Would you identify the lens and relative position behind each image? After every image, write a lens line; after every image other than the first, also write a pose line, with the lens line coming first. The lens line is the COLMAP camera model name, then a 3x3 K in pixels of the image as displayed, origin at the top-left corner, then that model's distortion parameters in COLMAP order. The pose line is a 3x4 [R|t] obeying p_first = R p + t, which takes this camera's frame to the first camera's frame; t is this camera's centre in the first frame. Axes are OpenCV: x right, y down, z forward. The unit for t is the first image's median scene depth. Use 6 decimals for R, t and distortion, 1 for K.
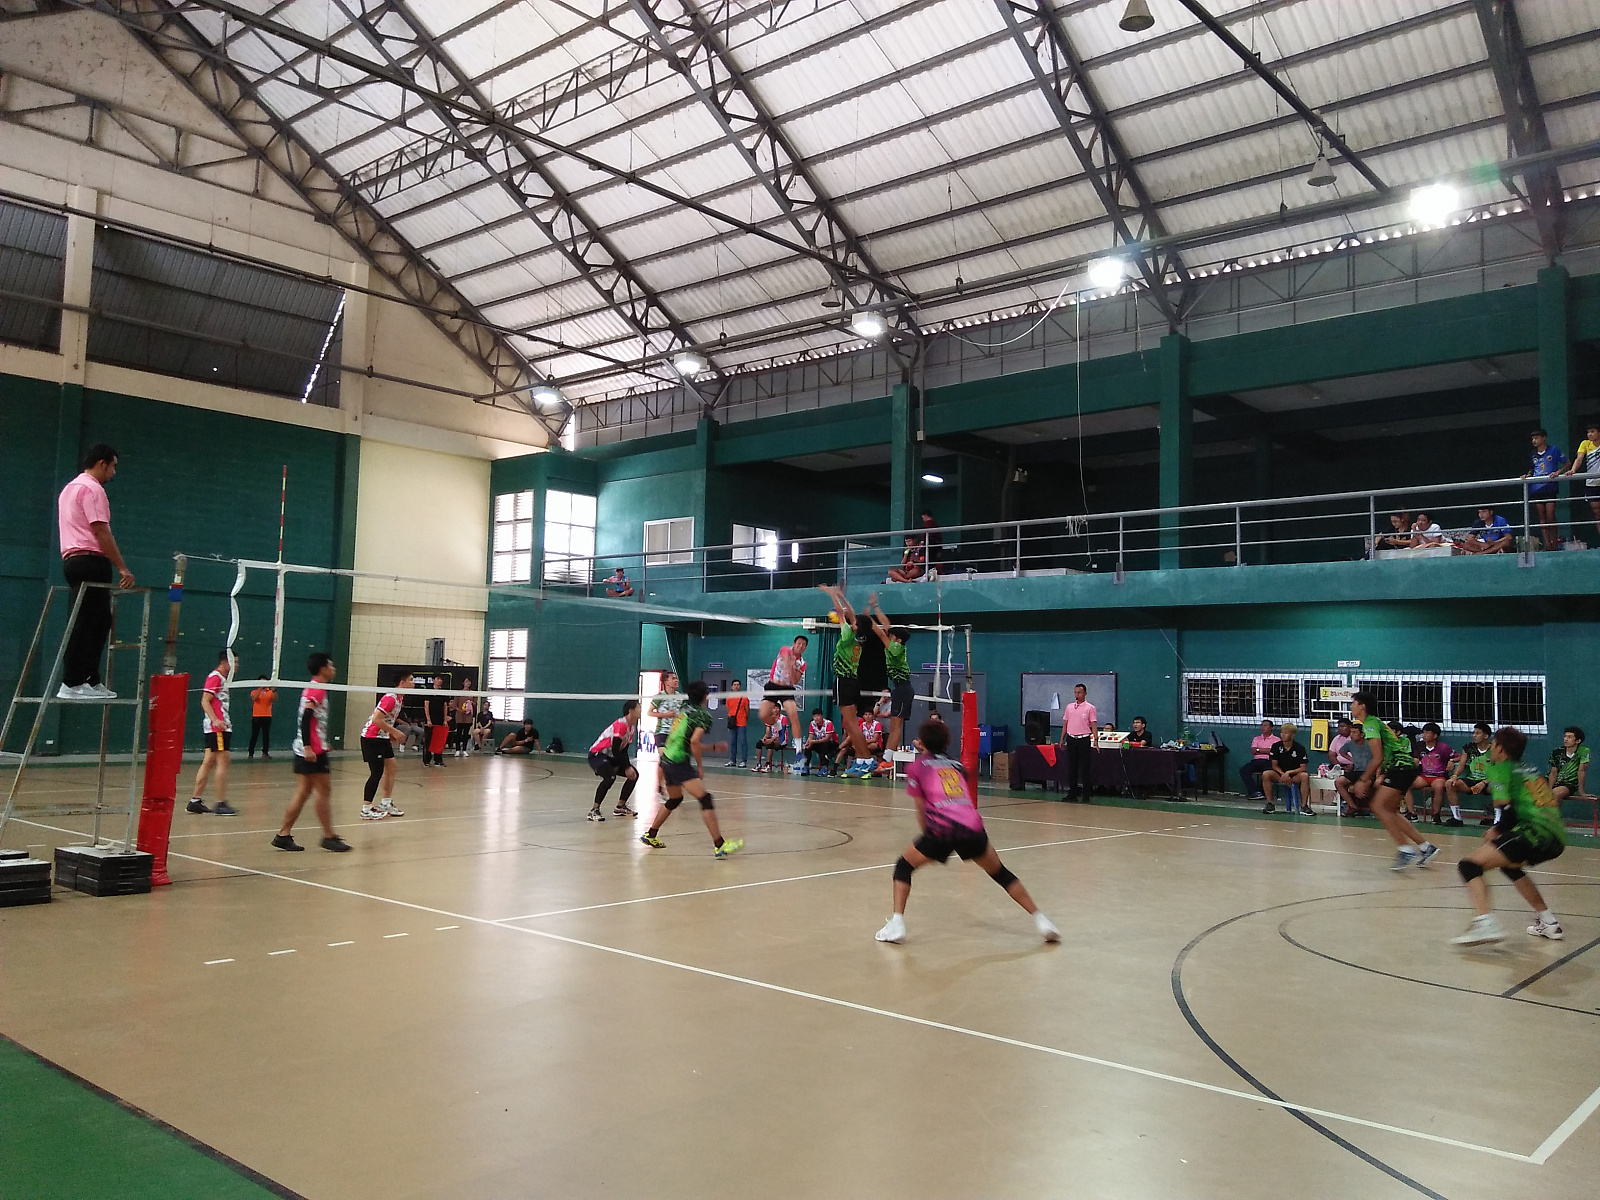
lens RADIAL K [[1280.1, 0, 800.0], [0, 1280.1, 600.0], [0, 0, 1]] dist [0.091149, -0.120465]
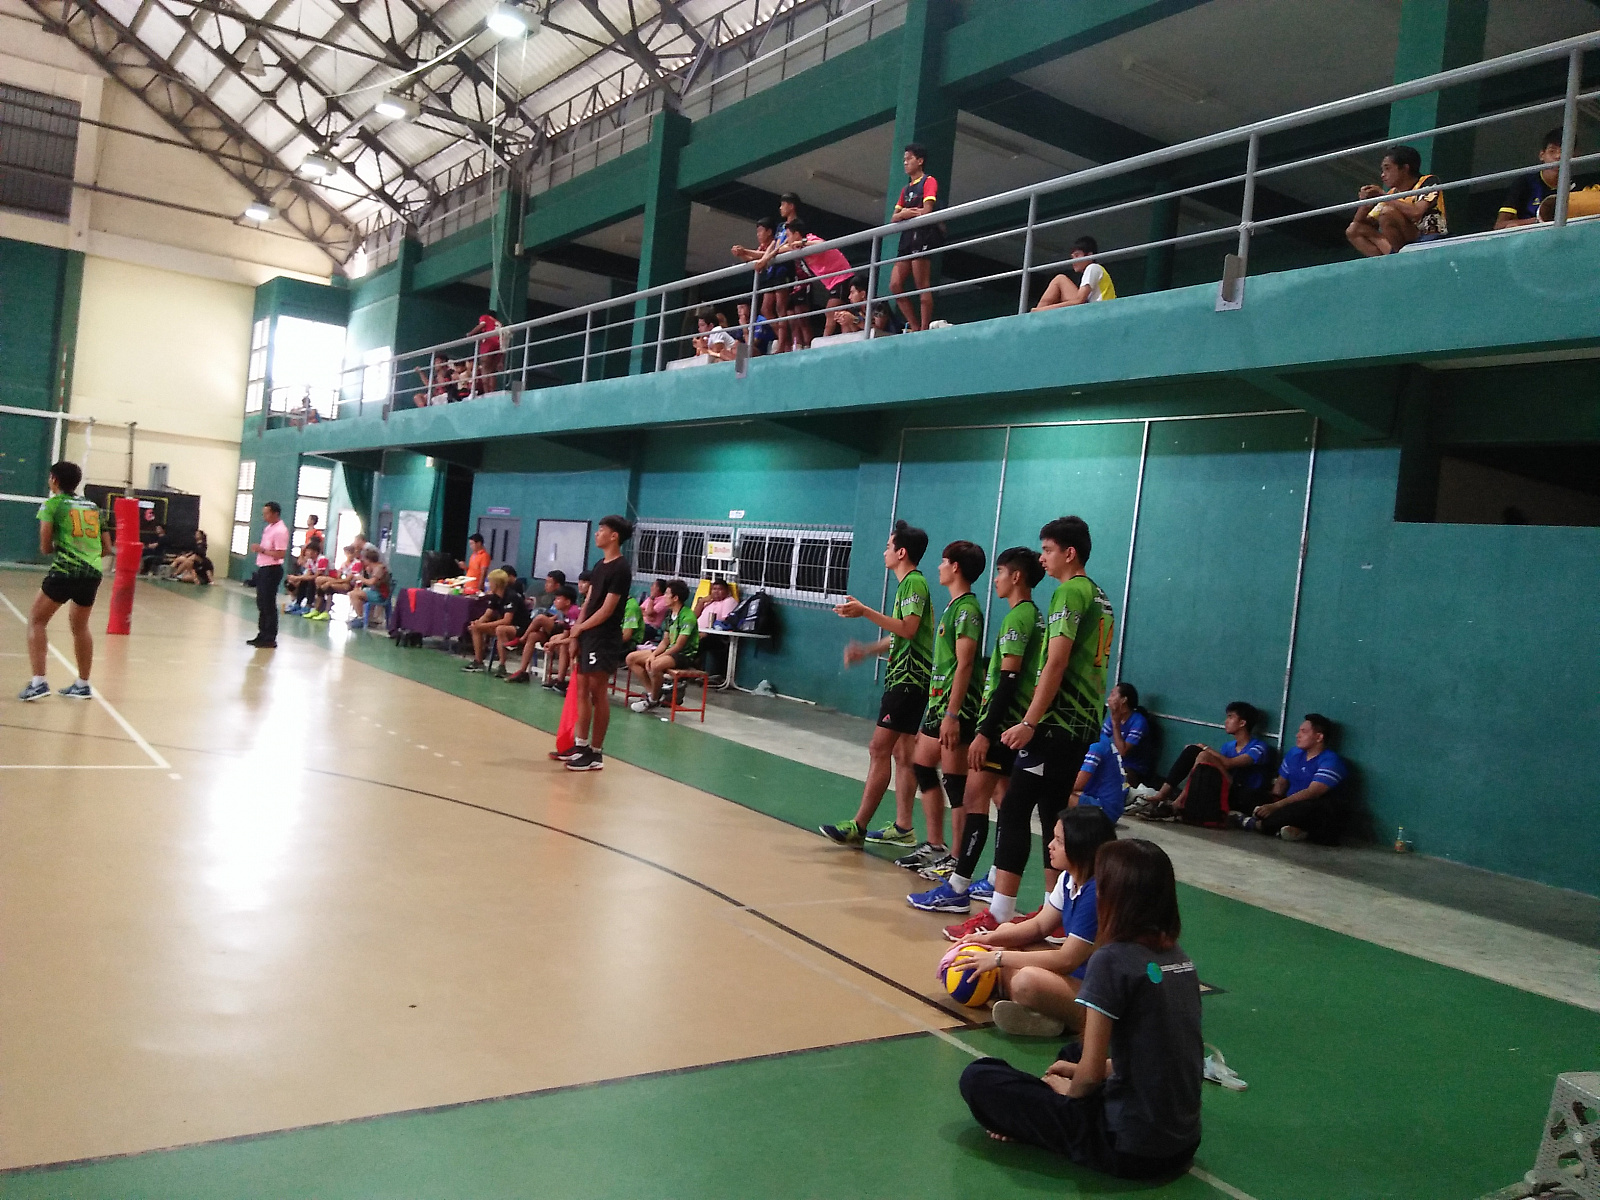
lens RADIAL K [[1280.1, 0, 800.0], [0, 1280.1, 600.0], [0, 0, 1]] dist [0.091149, -0.120465]
pose [[0.966651, 0.076614, -0.244370, 0.573448], [-0.057738, 0.994833, 0.083504, 0.028948], [0.249505, -0.066609, 0.966080, 0.197794]]
